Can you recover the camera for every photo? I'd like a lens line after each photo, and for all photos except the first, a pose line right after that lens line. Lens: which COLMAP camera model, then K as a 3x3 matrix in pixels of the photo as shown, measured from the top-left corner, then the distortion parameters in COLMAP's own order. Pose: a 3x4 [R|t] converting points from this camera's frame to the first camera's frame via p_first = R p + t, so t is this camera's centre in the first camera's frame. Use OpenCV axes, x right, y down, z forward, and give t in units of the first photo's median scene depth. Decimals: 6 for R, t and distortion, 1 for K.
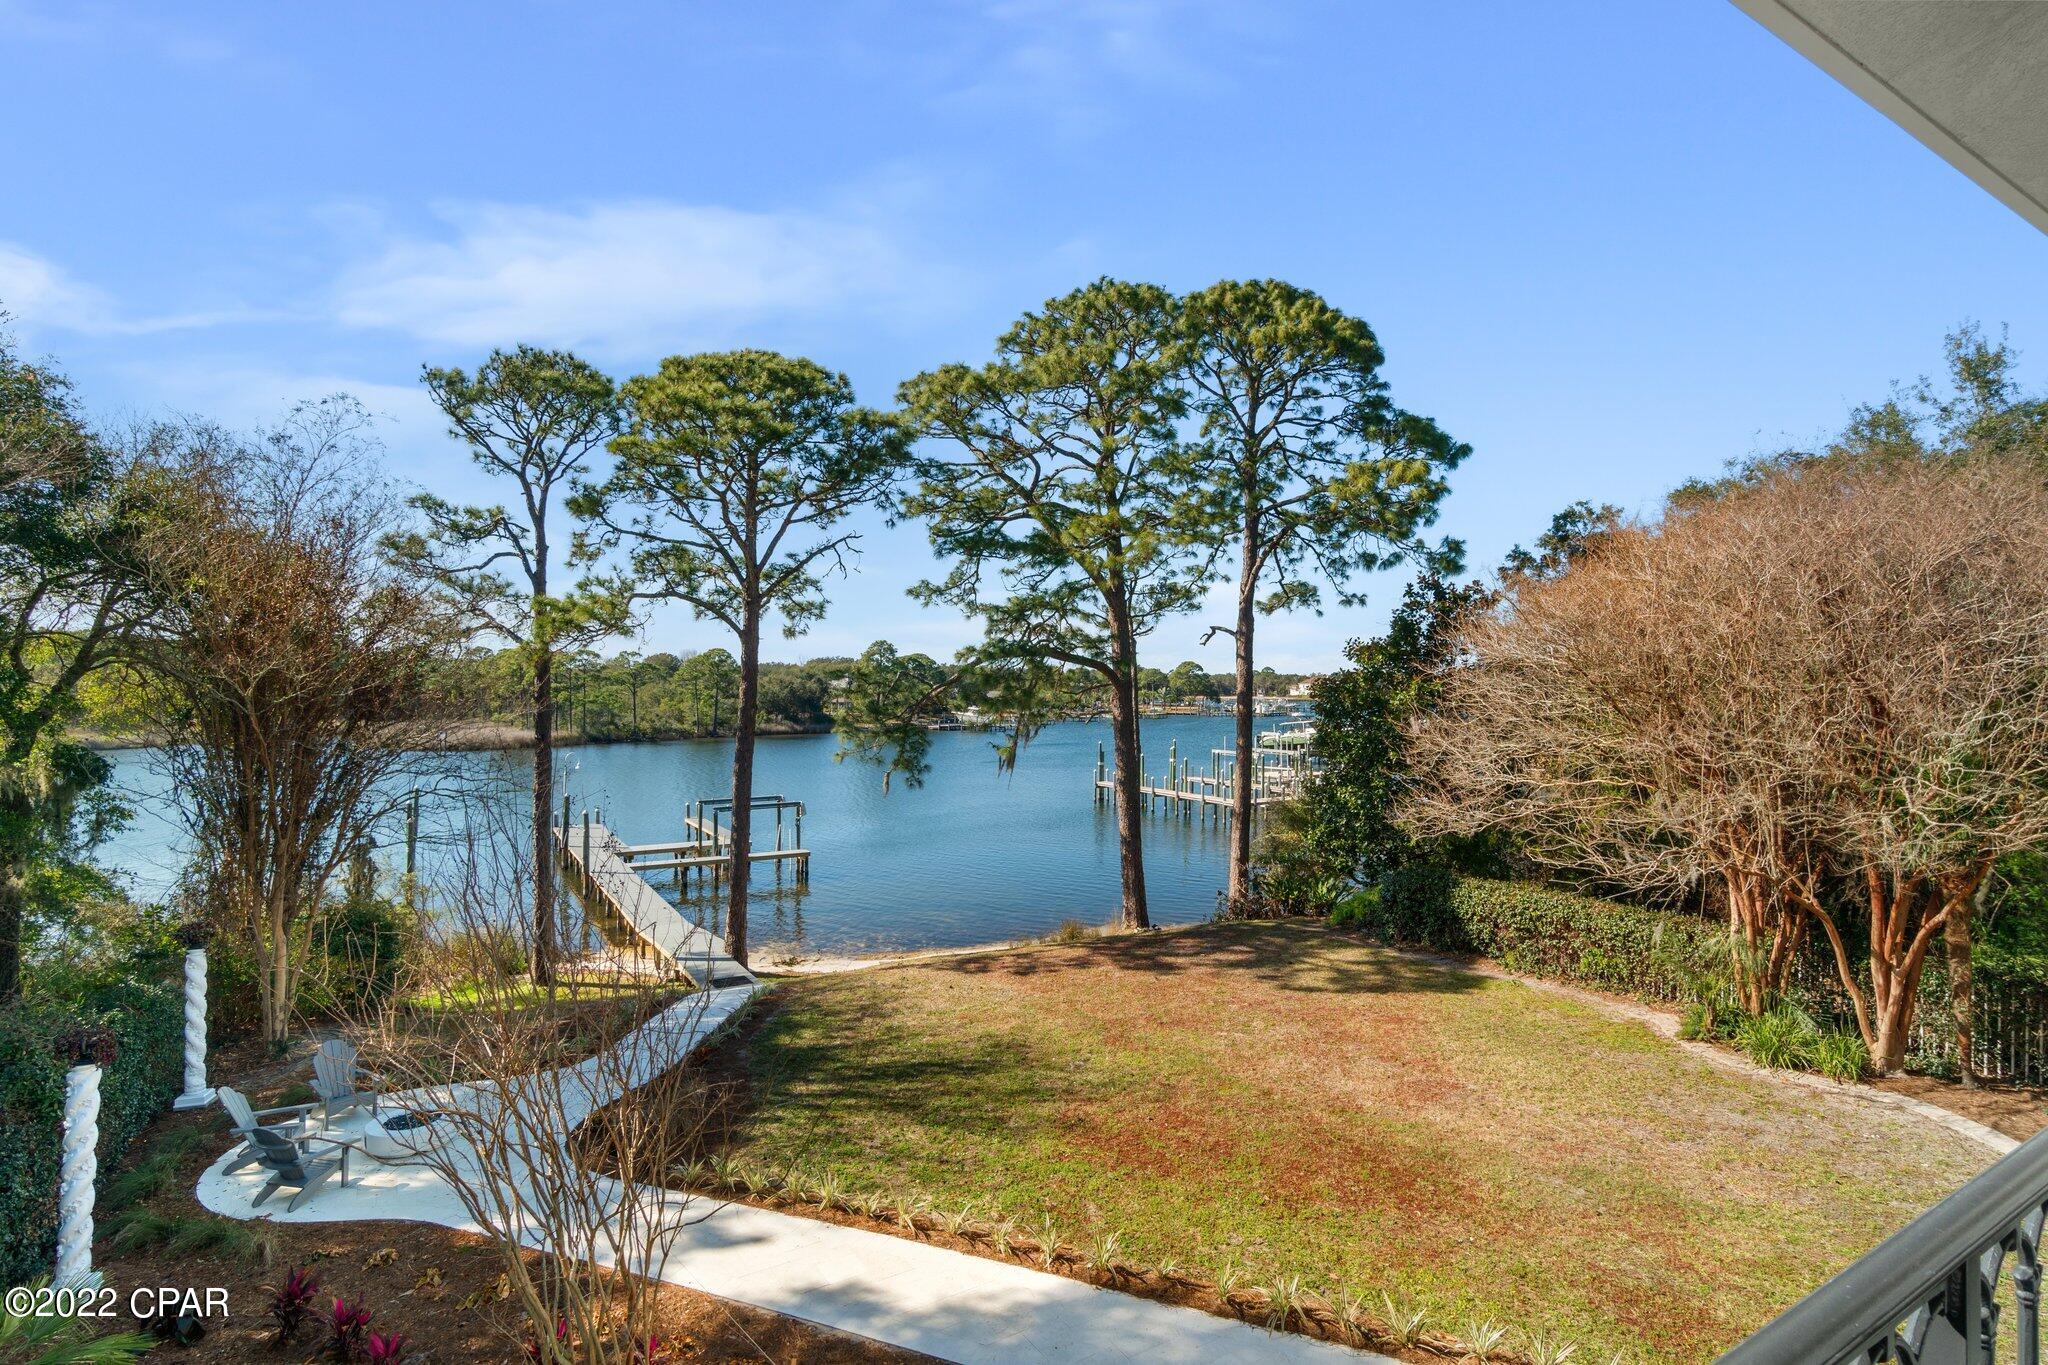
lens RADIAL K [[972.6, 0, 1032.1], [0, 972.6, 689.6], [0, 0, 1]] dist [0.001143, 0.000017]
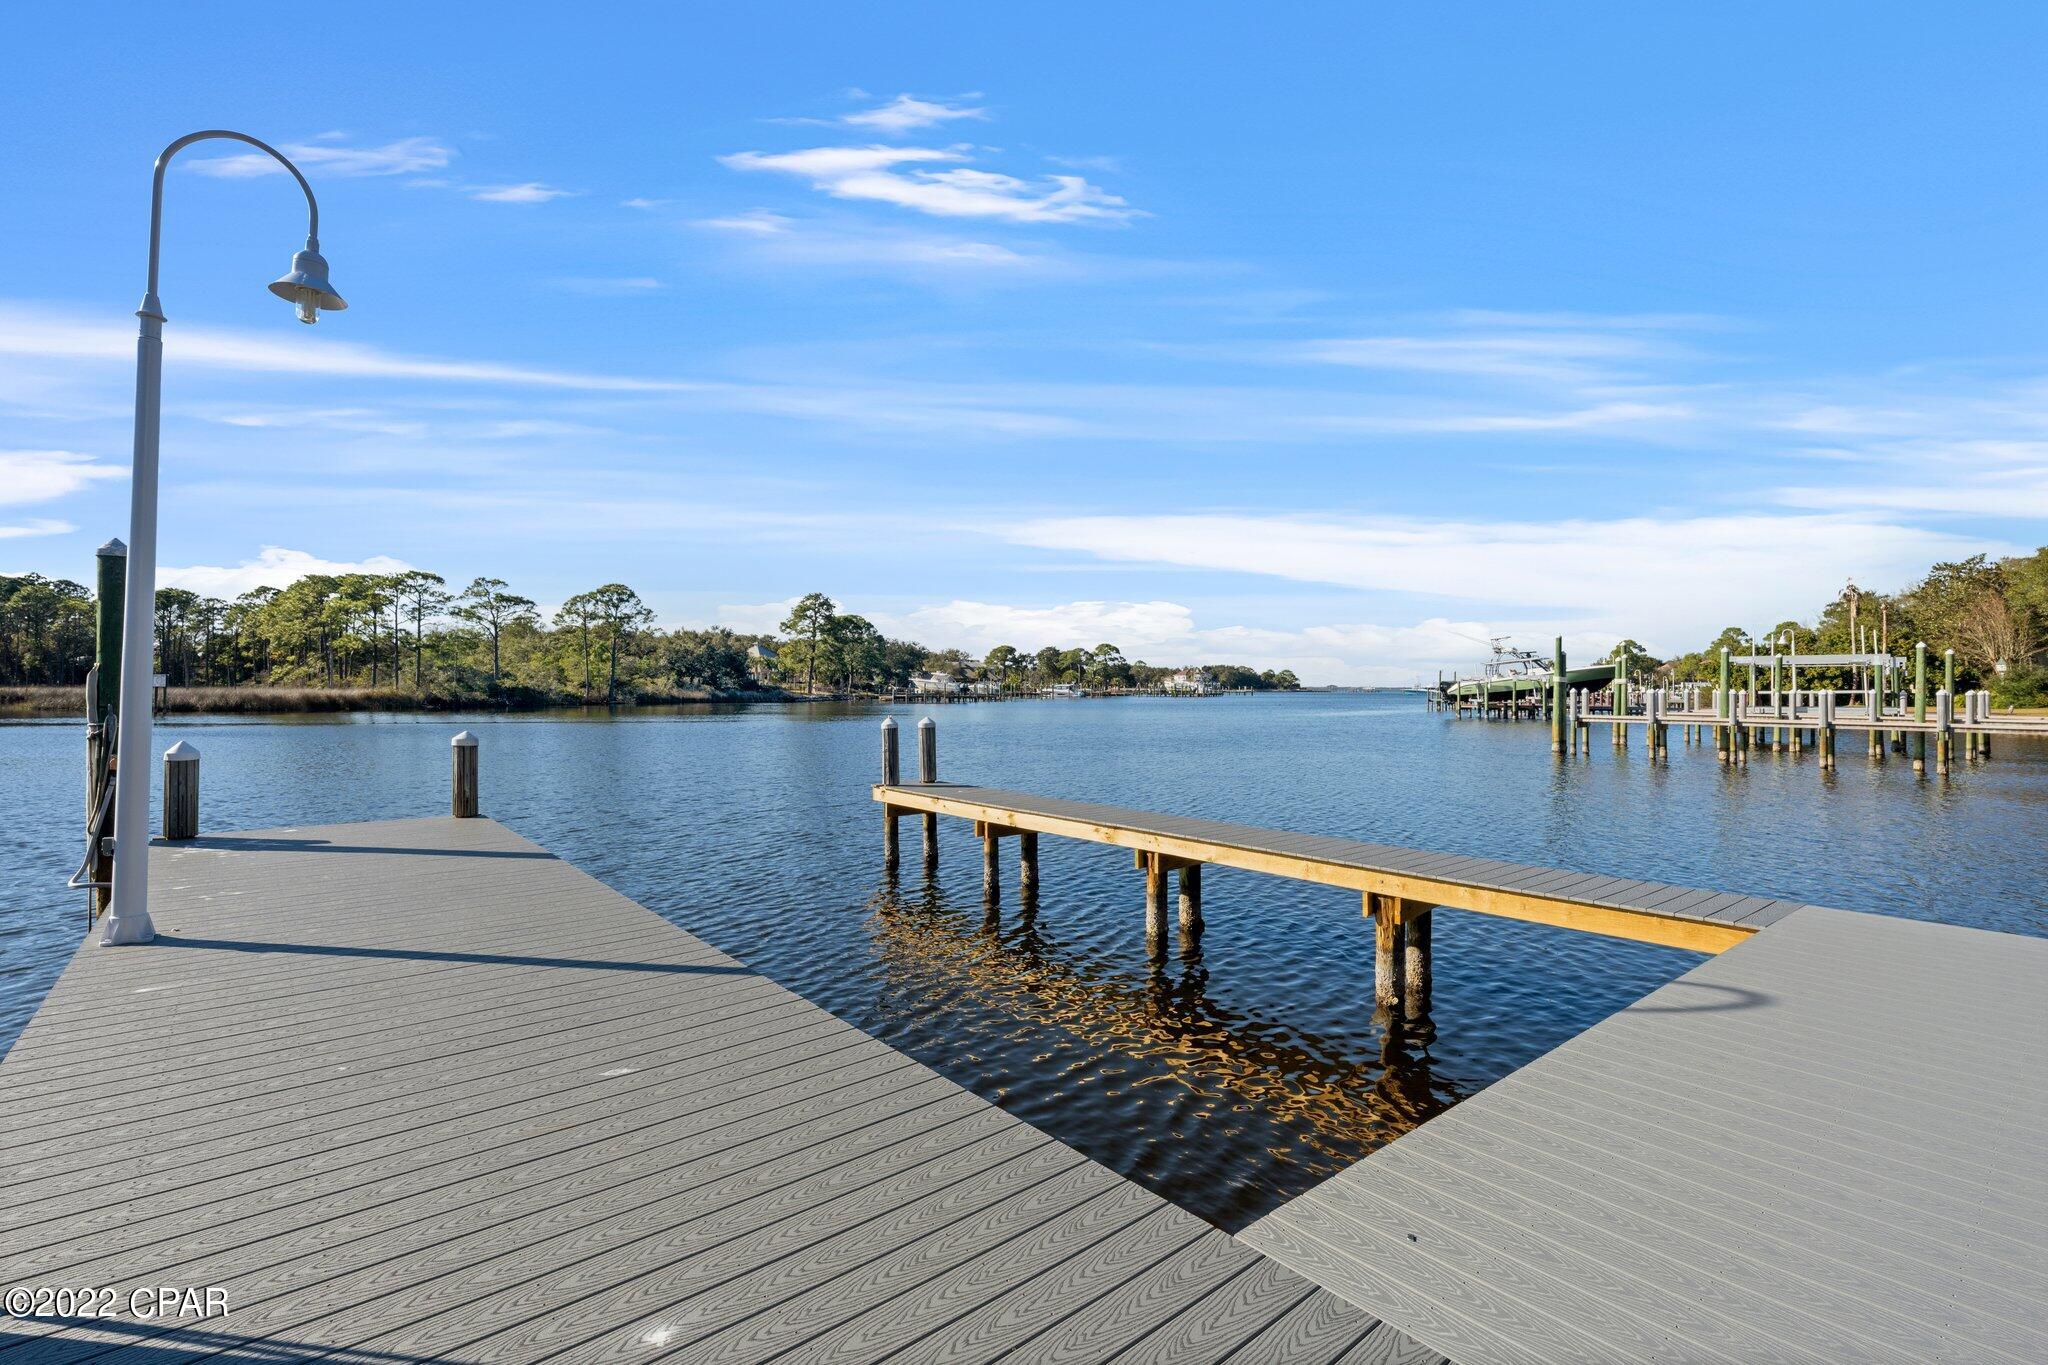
lens RADIAL K [[1005.8, 0, 1088.3], [0, 1005.8, 678.1], [0, 0, 1]] dist [0.001316, 0.000589]
pose [[0.987261, 0.009995, 0.158794, -0.081445], [-0.010454, 0.999943, 0.002057, 0.021507], [-0.158764, -0.003691, 0.987310, 0.170816]]
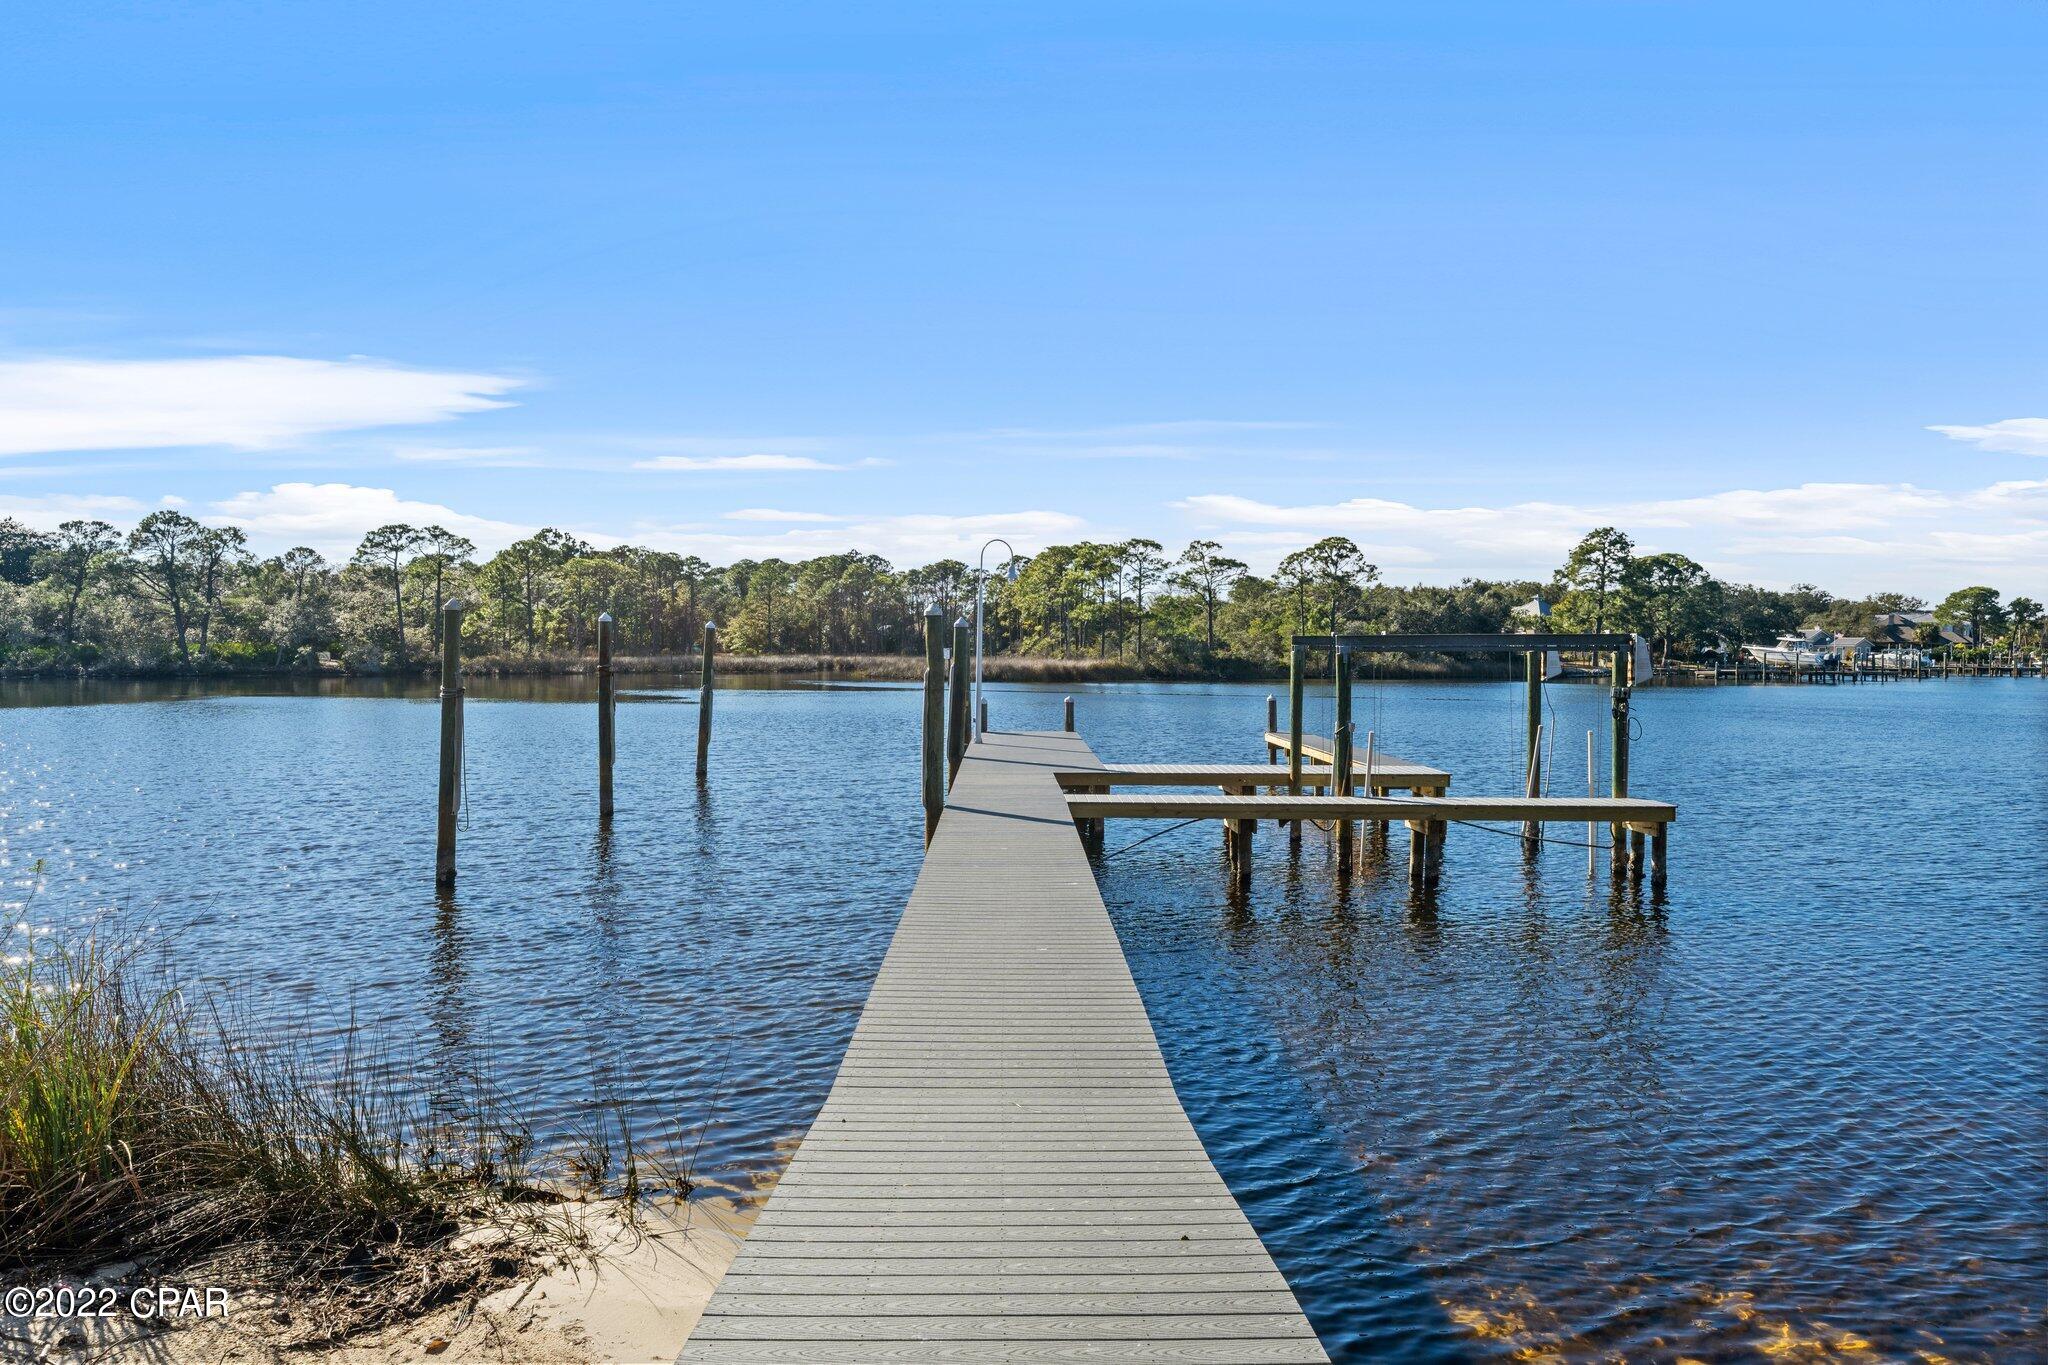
lens RADIAL K [[1441.7, 0, 1021.1], [0, 1441.7, 680.2], [0, 0, 1]] dist [0.006049, 0.000534]
pose [[0.865046, 0.019928, -0.501297, -0.026356], [-0.003135, 0.999406, 0.034320, 0.017009], [0.501683, -0.028116, 0.864595, 0.079177]]
